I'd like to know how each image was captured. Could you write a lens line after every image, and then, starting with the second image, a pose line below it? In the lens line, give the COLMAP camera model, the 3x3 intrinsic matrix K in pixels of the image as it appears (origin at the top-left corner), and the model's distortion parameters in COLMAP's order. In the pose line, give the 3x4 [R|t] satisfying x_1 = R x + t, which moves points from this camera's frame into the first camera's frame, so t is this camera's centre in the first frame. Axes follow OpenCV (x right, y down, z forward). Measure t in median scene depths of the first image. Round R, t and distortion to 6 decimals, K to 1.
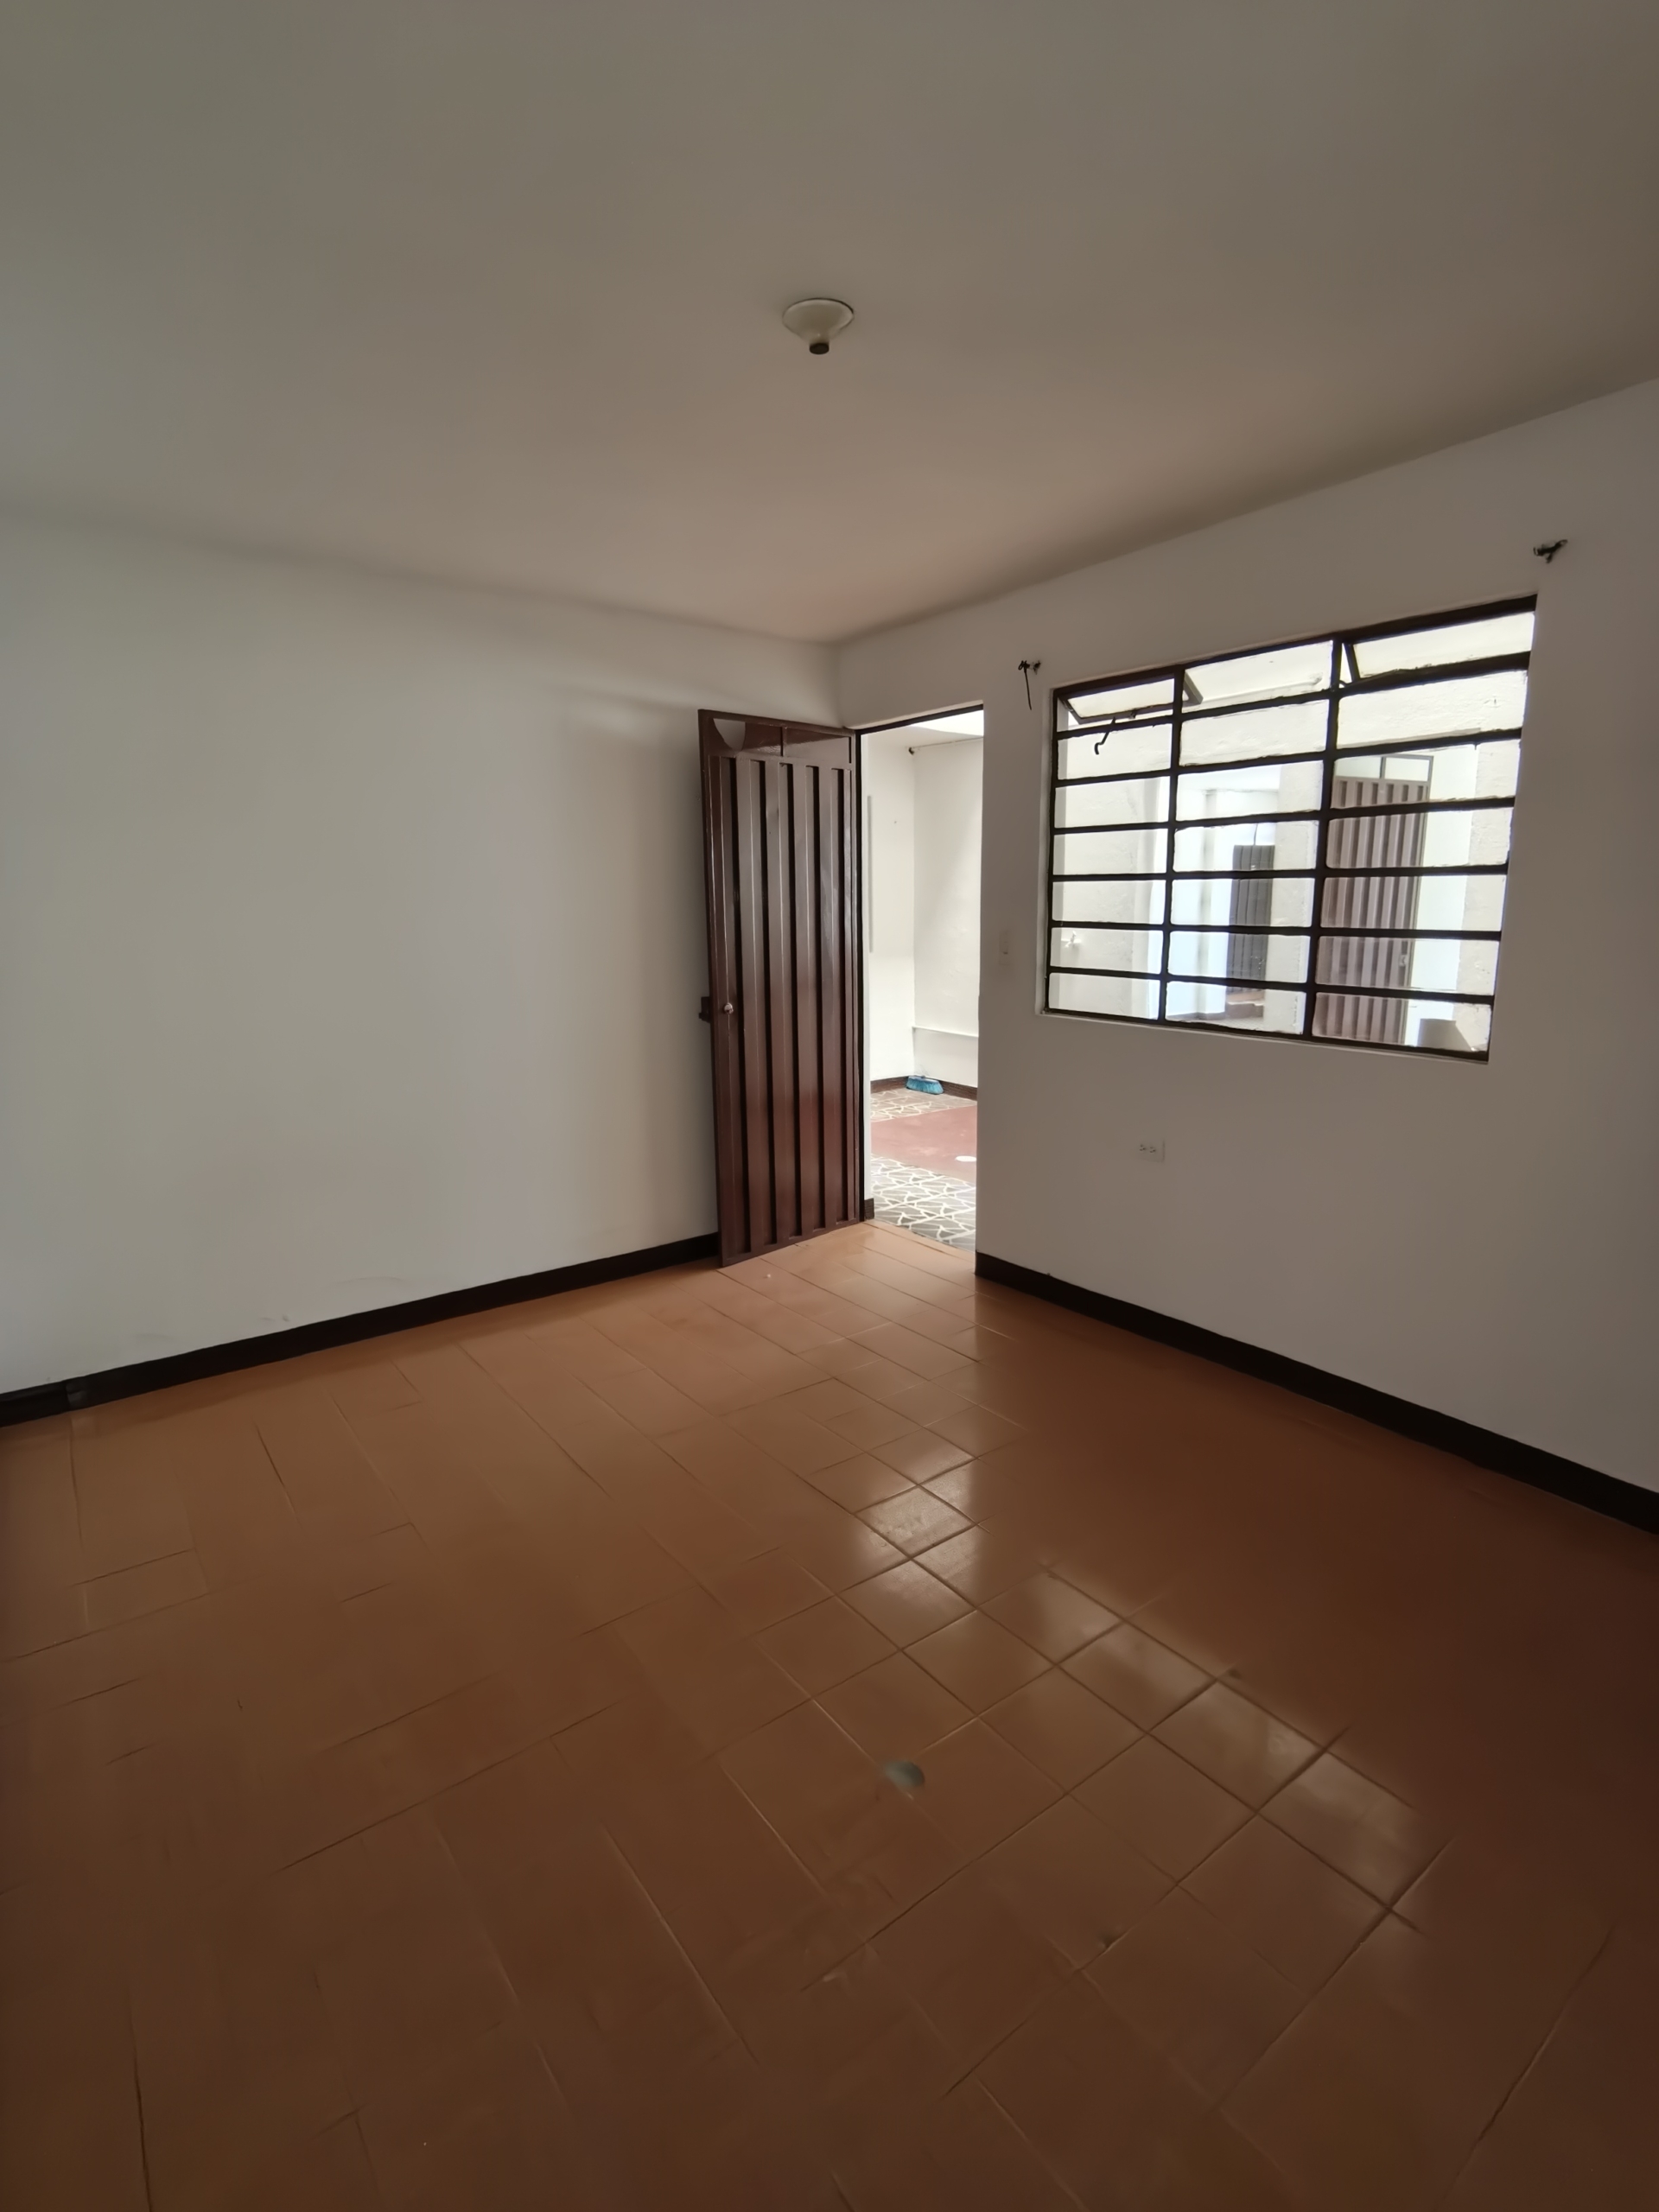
lens RADIAL K [[1070.0, 0, 825.6], [0, 1070.0, 1105.3], [0, 0, 1]] dist [-0.000241, 0.000412]
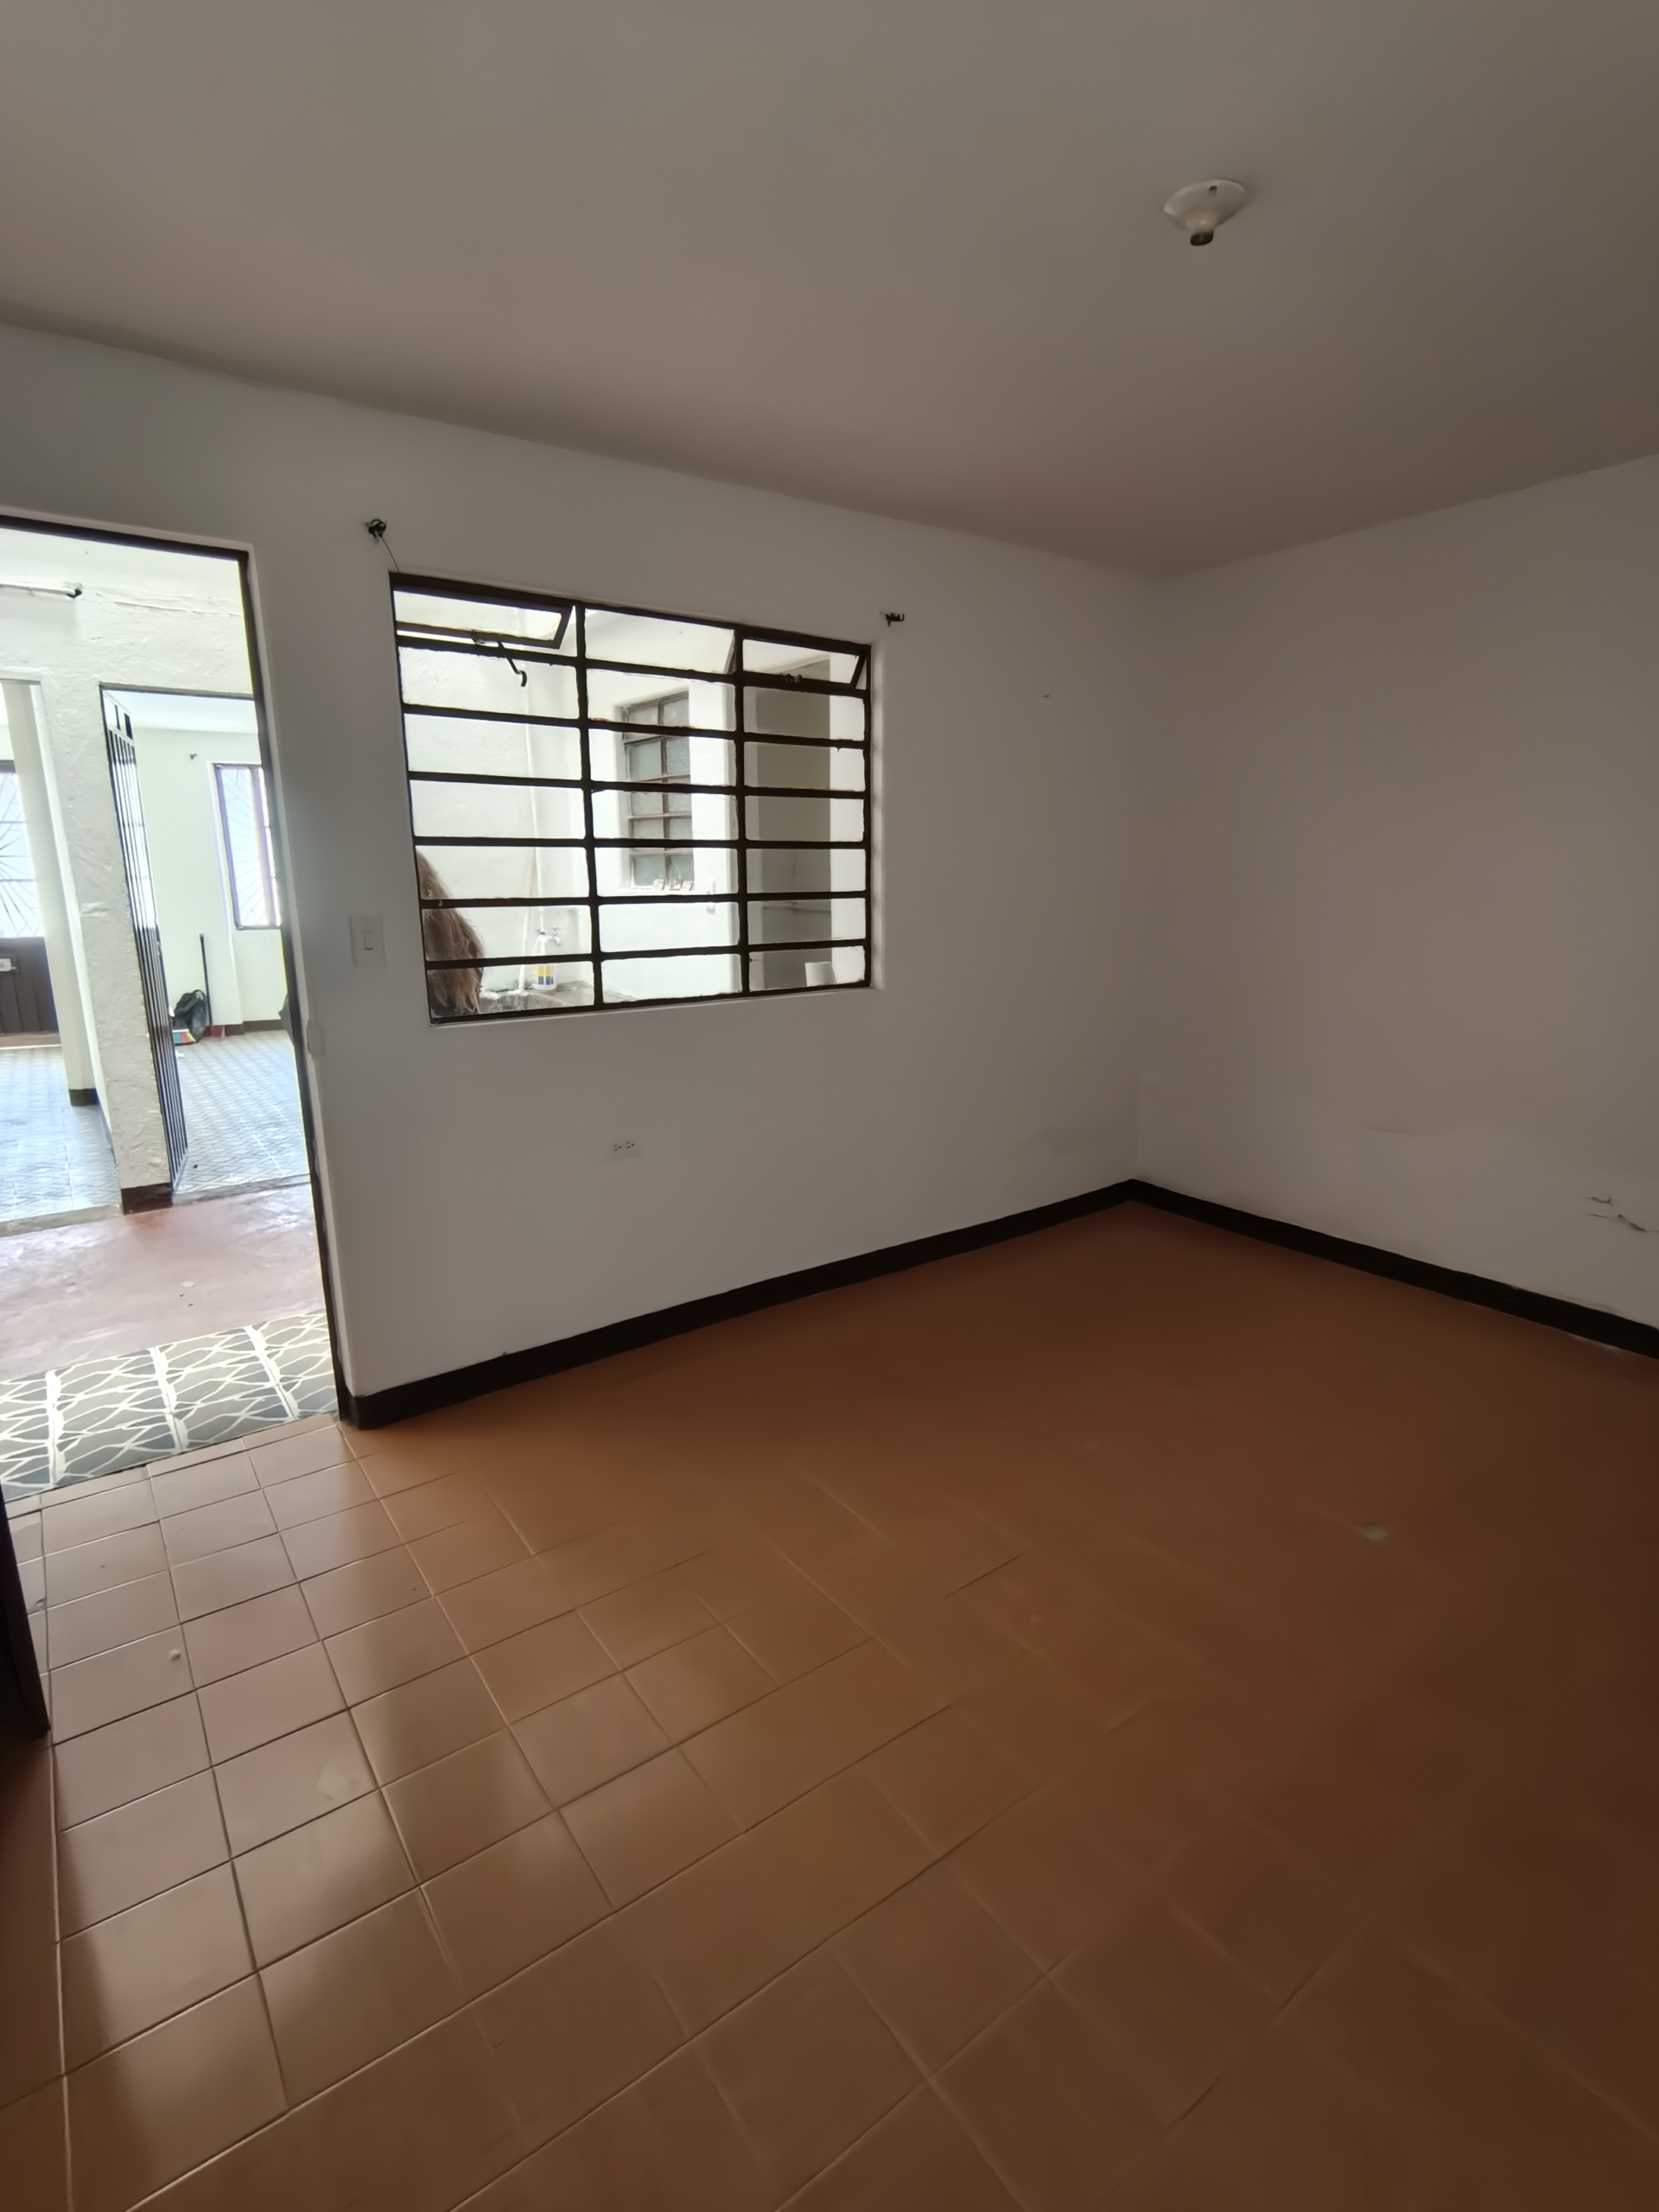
lens RADIAL K [[1070.0, 0, 825.6], [0, 1070.0, 1105.3], [0, 0, 1]] dist [-0.000241, 0.000412]
pose [[0.008774, -0.212511, 0.977119, -0.576865], [0.199069, 0.957969, 0.206558, -0.146411], [-0.979946, 0.192702, 0.050710, 0.785528]]
